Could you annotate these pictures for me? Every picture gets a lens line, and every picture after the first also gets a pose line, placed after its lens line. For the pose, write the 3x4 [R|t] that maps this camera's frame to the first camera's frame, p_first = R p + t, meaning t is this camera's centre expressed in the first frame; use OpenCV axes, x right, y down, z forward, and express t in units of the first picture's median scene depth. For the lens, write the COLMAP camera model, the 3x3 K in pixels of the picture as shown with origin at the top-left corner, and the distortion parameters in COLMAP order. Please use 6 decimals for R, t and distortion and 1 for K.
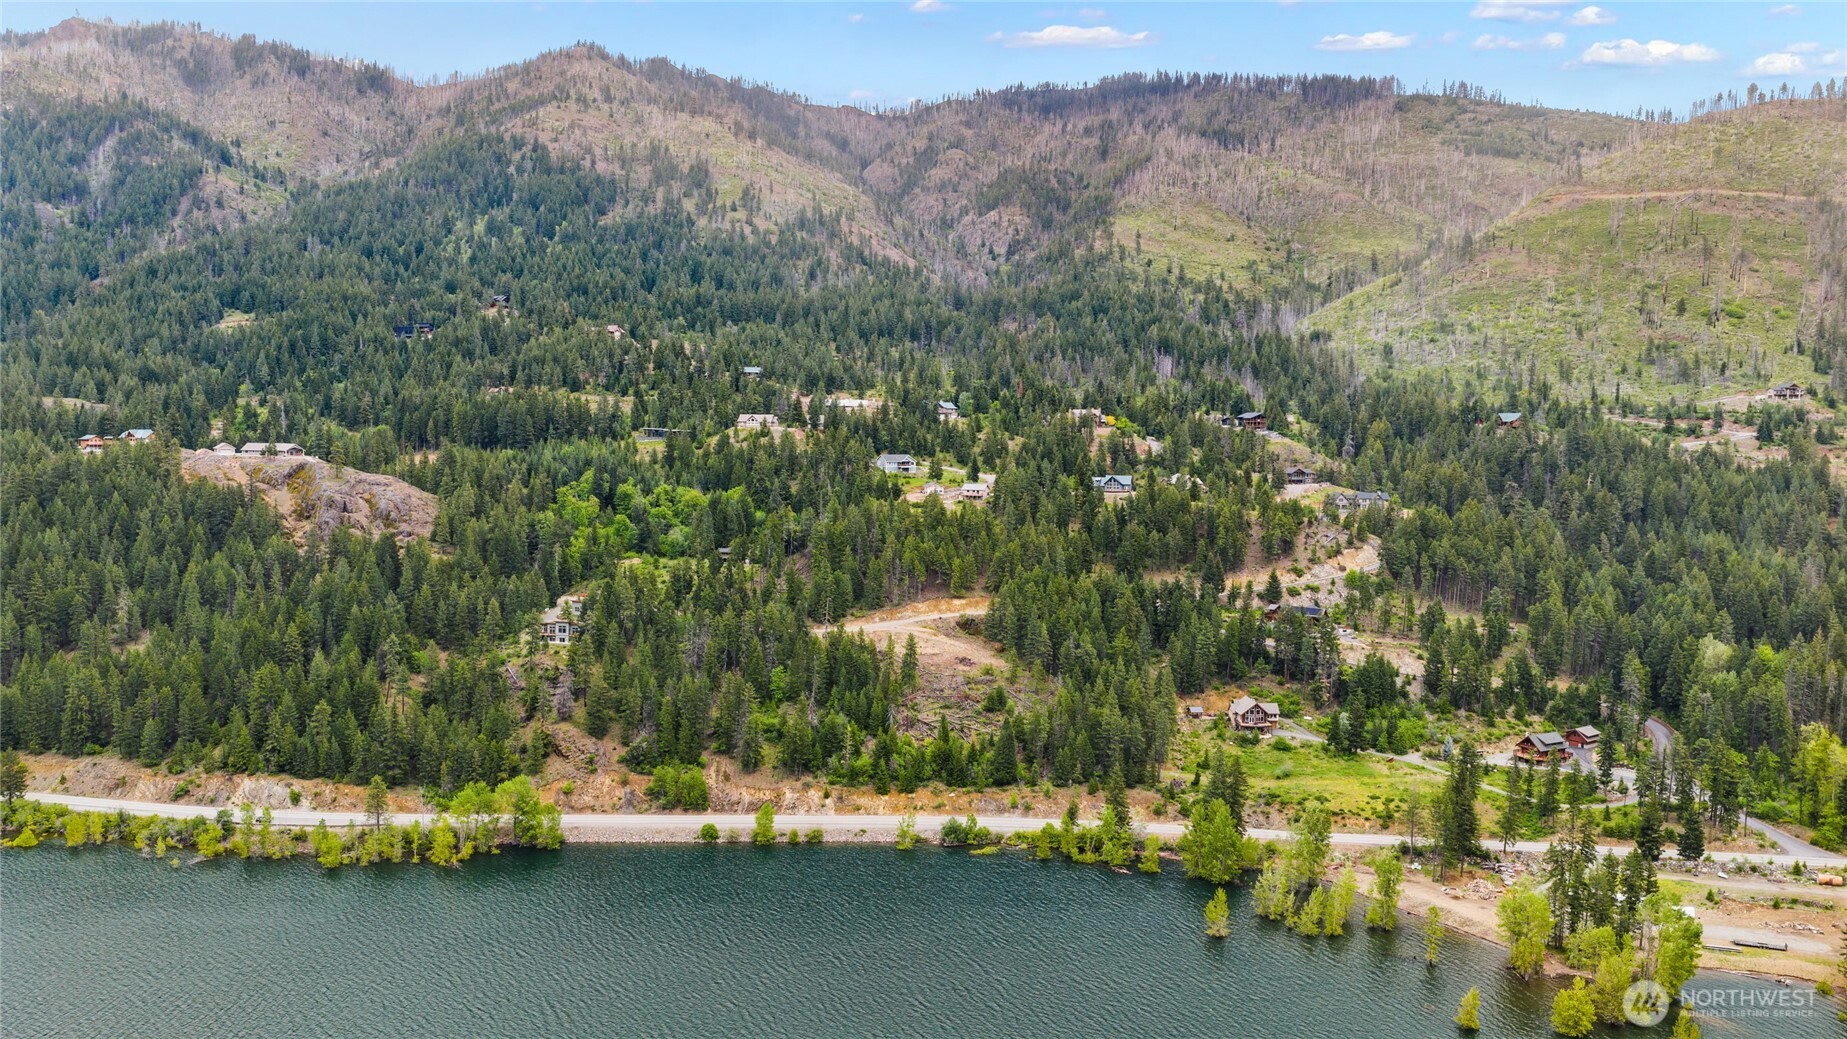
lens RADIAL K [[1501.3, 0, 932.8], [0, 1501.3, 507.4], [0, 0, 1]] dist [0.052365, -0.080971]
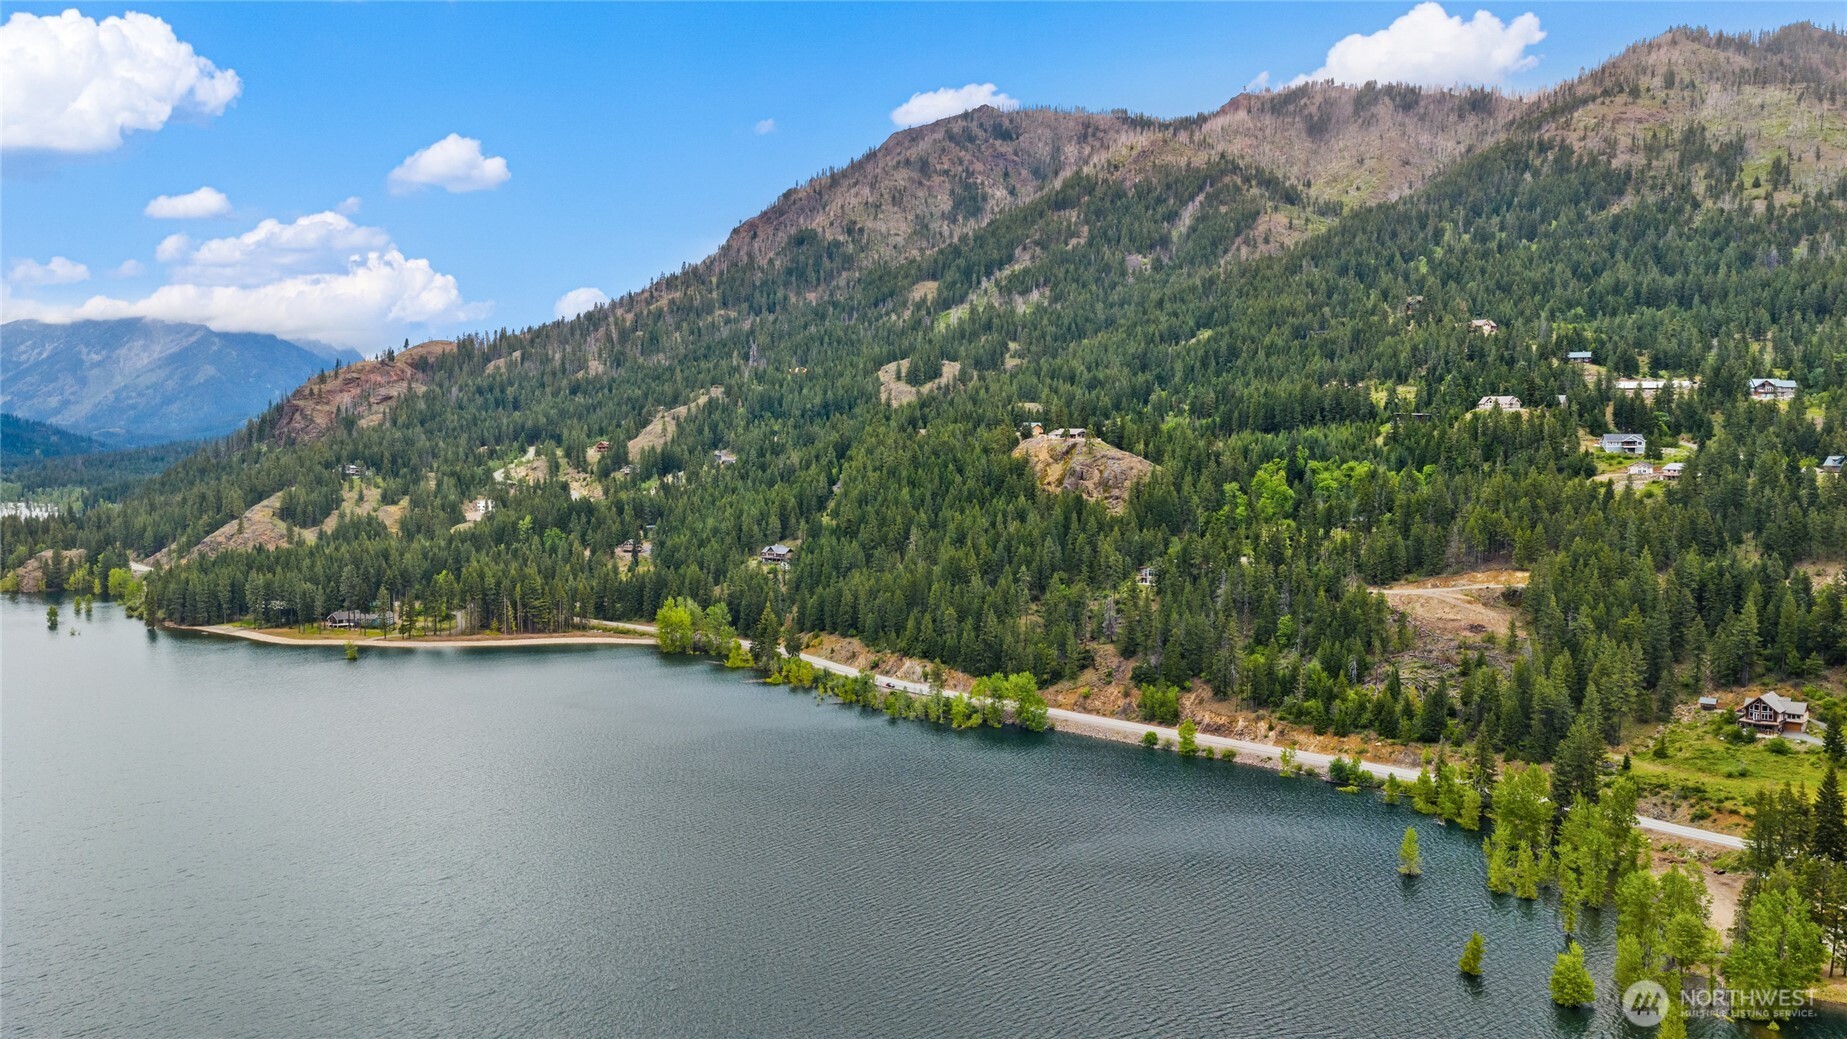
lens RADIAL K [[1501.3, 0, 934.8], [0, 1501.3, 521.7], [0, 0, 1]] dist [0.052365, -0.080971]
pose [[0.705698, 0.031350, -0.707819, 0.461975], [-0.036351, 0.999307, 0.008019, 0.037021], [0.707580, 0.020071, 0.706348, 0.046145]]
